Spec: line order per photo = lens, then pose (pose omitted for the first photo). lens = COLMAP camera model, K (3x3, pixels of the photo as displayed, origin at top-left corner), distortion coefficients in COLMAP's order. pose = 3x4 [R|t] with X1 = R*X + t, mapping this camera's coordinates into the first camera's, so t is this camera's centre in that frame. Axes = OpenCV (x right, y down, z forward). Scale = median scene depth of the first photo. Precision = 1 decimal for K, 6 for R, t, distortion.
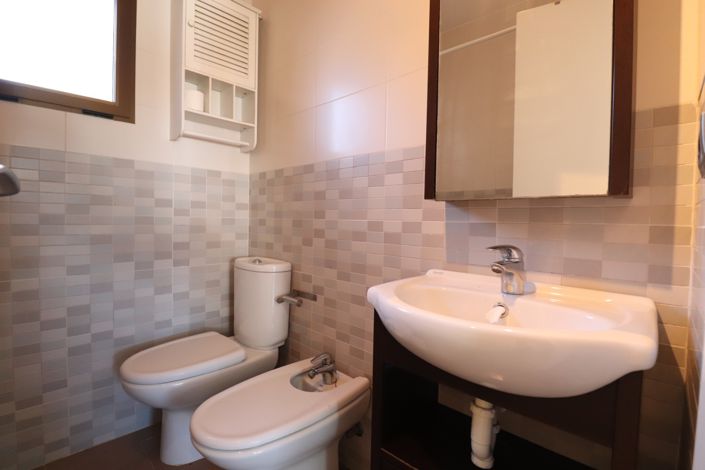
lens RADIAL K [[327.6, 0, 352.7], [0, 327.6, 231.9], [0, 0, 1]] dist [-0.010890, -0.006583]
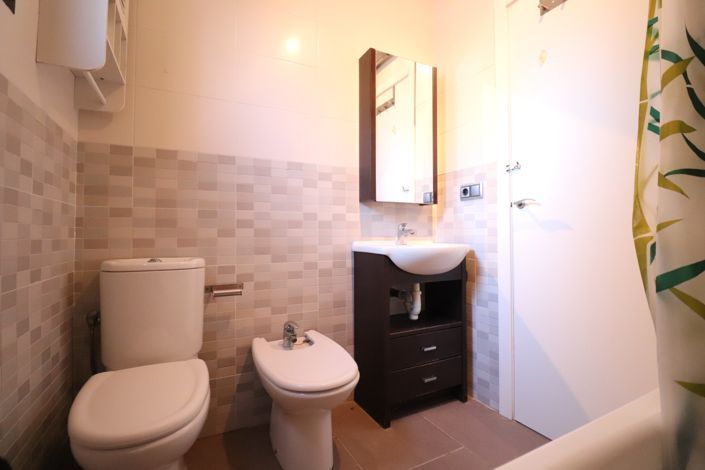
lens RADIAL K [[327.6, 0, 351.3], [0, 327.6, 233.1], [0, 0, 1]] dist [-0.010890, -0.006583]
pose [[0.327276, -0.016540, 0.944784, -1.096200], [0.043770, 0.999039, 0.002327, 0.052219], [-0.943915, 0.040592, 0.327685, 0.368493]]
